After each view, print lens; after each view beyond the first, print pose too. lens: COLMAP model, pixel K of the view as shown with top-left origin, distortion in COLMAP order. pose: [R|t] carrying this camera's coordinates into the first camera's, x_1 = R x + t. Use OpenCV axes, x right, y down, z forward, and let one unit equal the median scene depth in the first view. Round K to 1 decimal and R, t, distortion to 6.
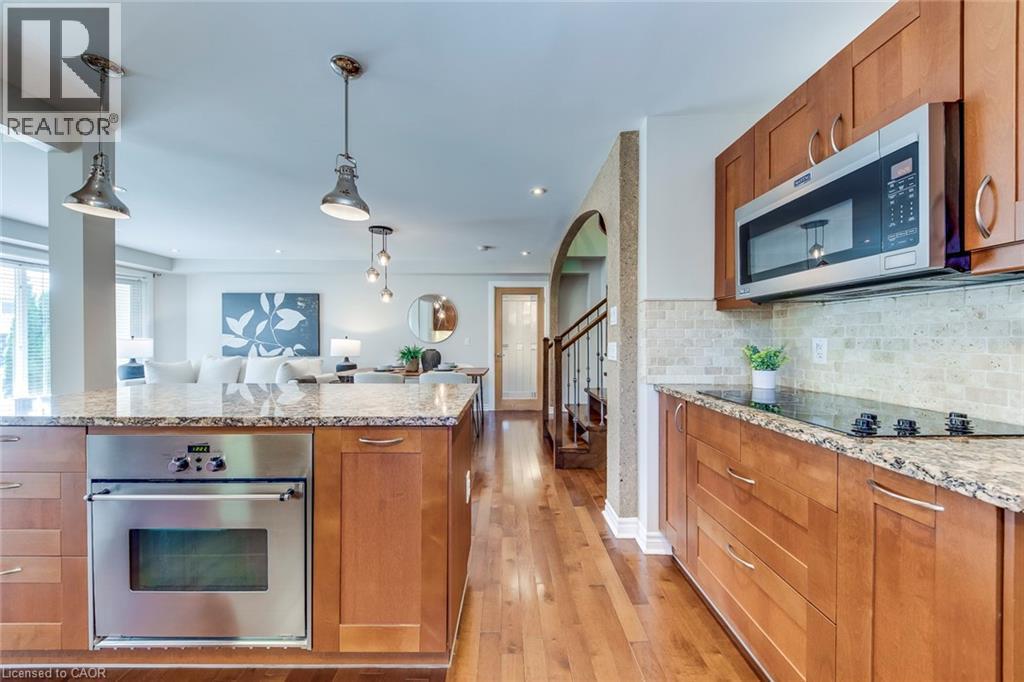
lens RADIAL K [[402.8, 0, 512.0], [0, 402.8, 341.0], [0, 0, 1]] dist [0.018732, 0.000078]
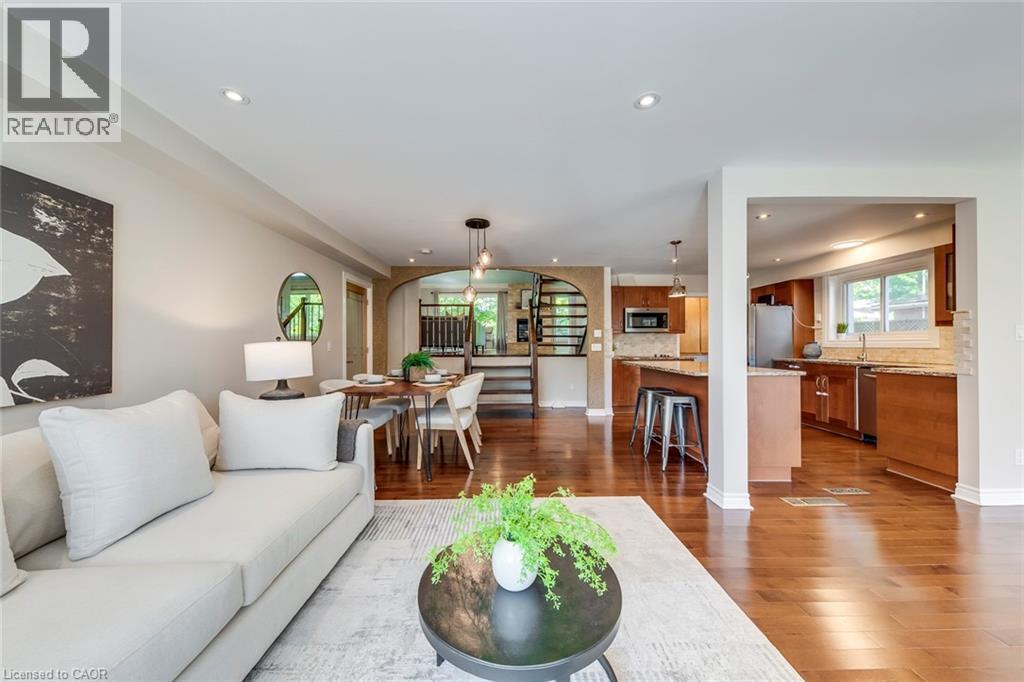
lens RADIAL K [[362.9, 0, 512.0], [0, 362.9, 341.0], [0, 0, 1]] dist [-0.000132, -0.000020]
pose [[-0.016514, 0.009051, 0.999823, -0.783078], [0.010461, 0.999906, -0.008879, 0.000366], [-0.999809, 0.010313, -0.016607, 0.677646]]
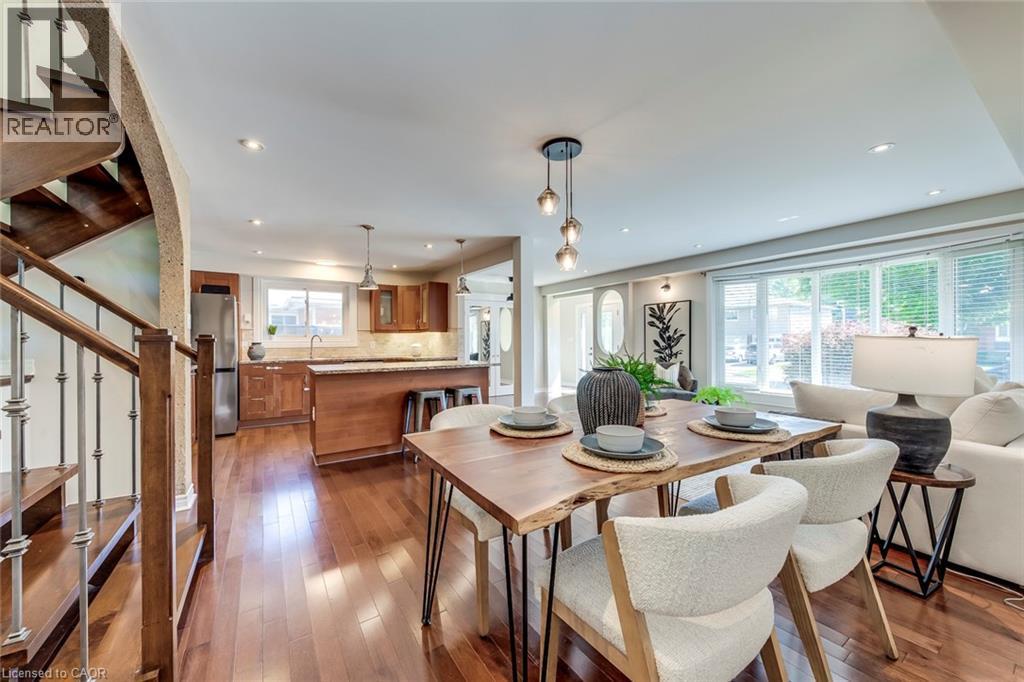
lens RADIAL K [[362.9, 0, 512.0], [0, 362.9, 341.0], [0, 0, 1]] dist [-0.000132, -0.000020]
pose [[-0.835442, 0.007562, -0.549526, -0.078910], [0.005324, 0.999970, 0.005666, -0.002787], [0.549553, 0.001808, -0.835457, 0.944160]]
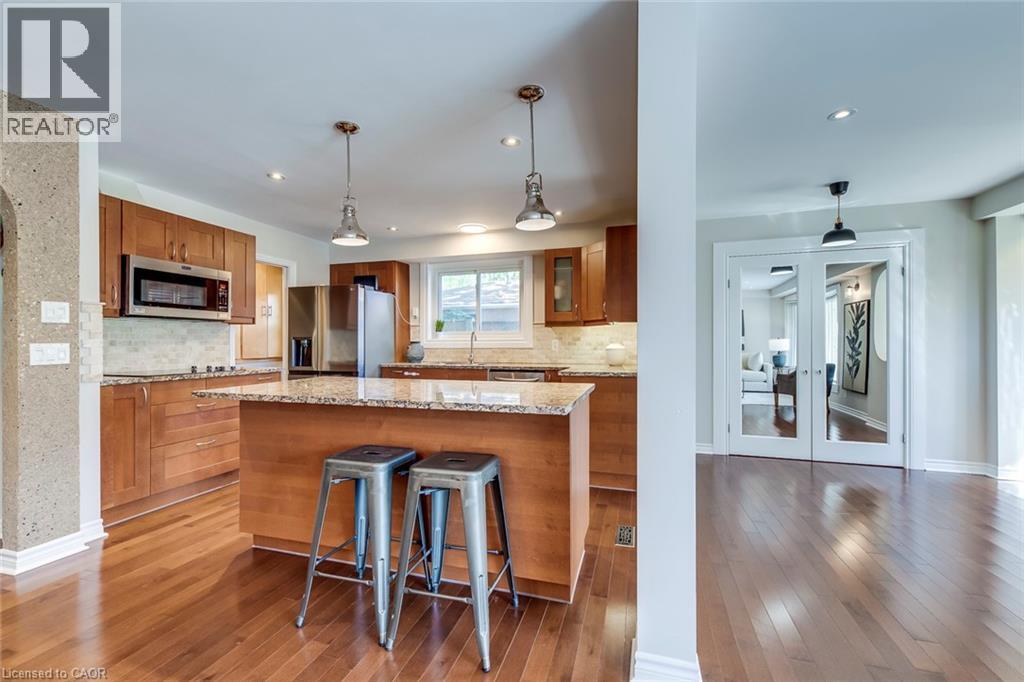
lens RADIAL K [[423.0, 0, 512.0], [0, 423.0, 341.0], [0, 0, 1]] dist [-0.007710, -0.000338]
pose [[-0.957272, 0.004527, 0.289153, -0.406630], [0.005188, 0.999985, 0.001520, 0.000938], [-0.289142, 0.002955, -0.957282, 0.672246]]
